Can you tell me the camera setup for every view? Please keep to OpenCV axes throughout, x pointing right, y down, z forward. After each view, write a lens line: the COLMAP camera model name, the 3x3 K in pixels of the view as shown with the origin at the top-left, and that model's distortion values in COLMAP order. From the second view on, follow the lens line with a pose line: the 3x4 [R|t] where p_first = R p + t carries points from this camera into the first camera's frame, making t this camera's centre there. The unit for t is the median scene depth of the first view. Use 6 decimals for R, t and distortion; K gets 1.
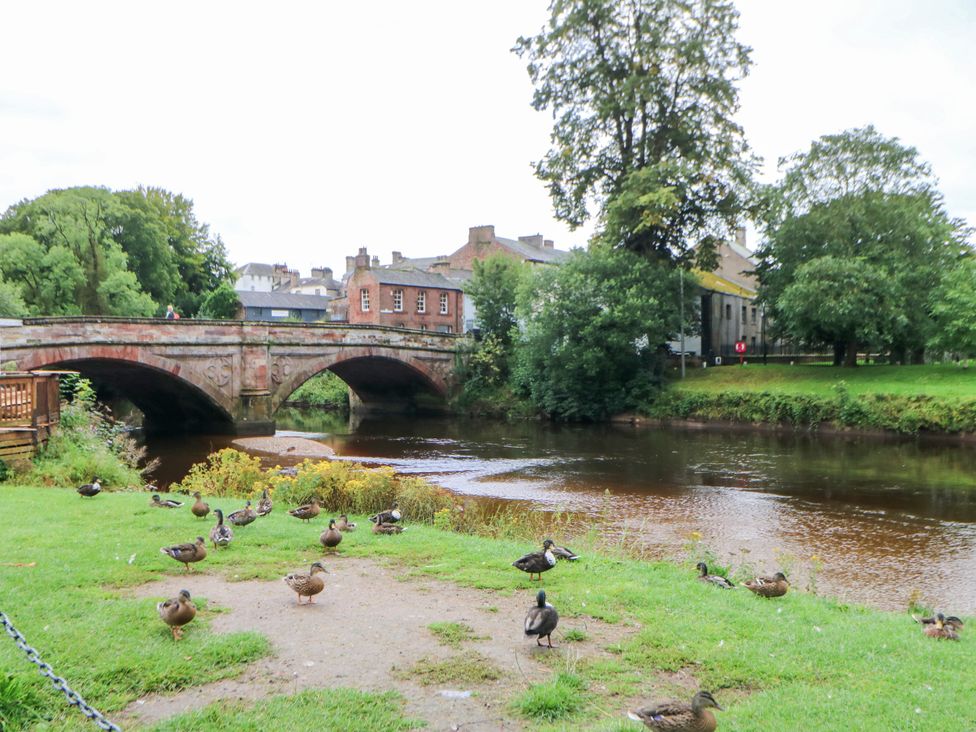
lens RADIAL K [[829.8, 0, 510.4], [0, 829.8, 362.6], [0, 0, 1]] dist [-0.003239, 0.002632]
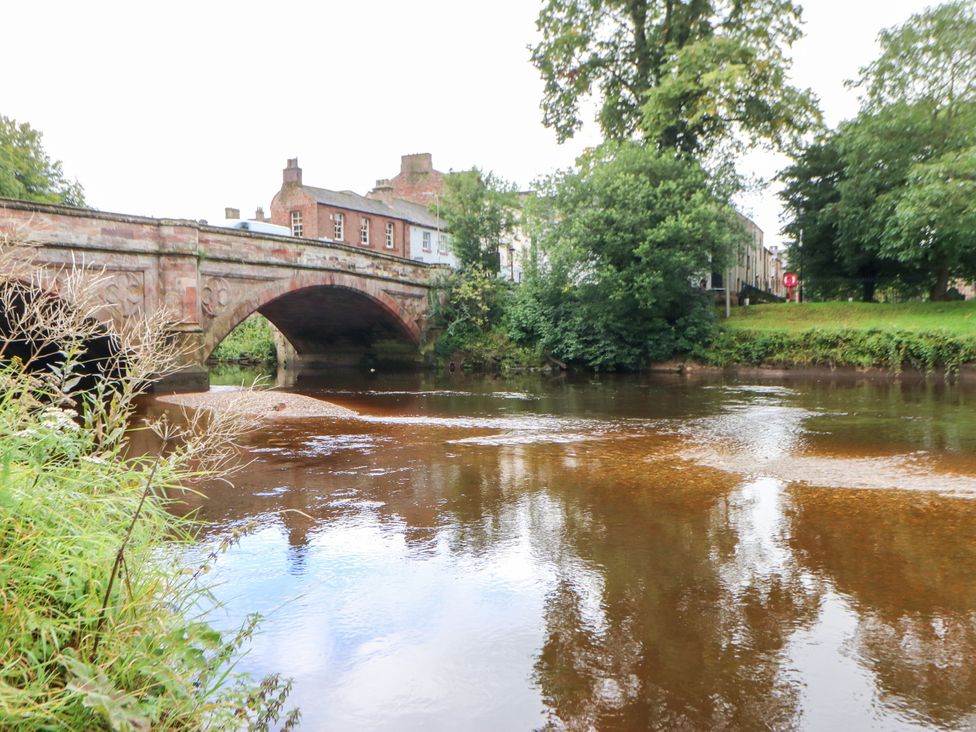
lens RADIAL K [[784.3, 0, 500.6], [0, 784.3, 364.9], [0, 0, 1]] dist [0.002766, -0.003252]
pose [[0.985862, -0.005798, 0.167461, -0.144098], [-0.000600, 0.999273, 0.038131, 0.037699], [-0.167560, -0.037692, 0.985141, 0.300914]]
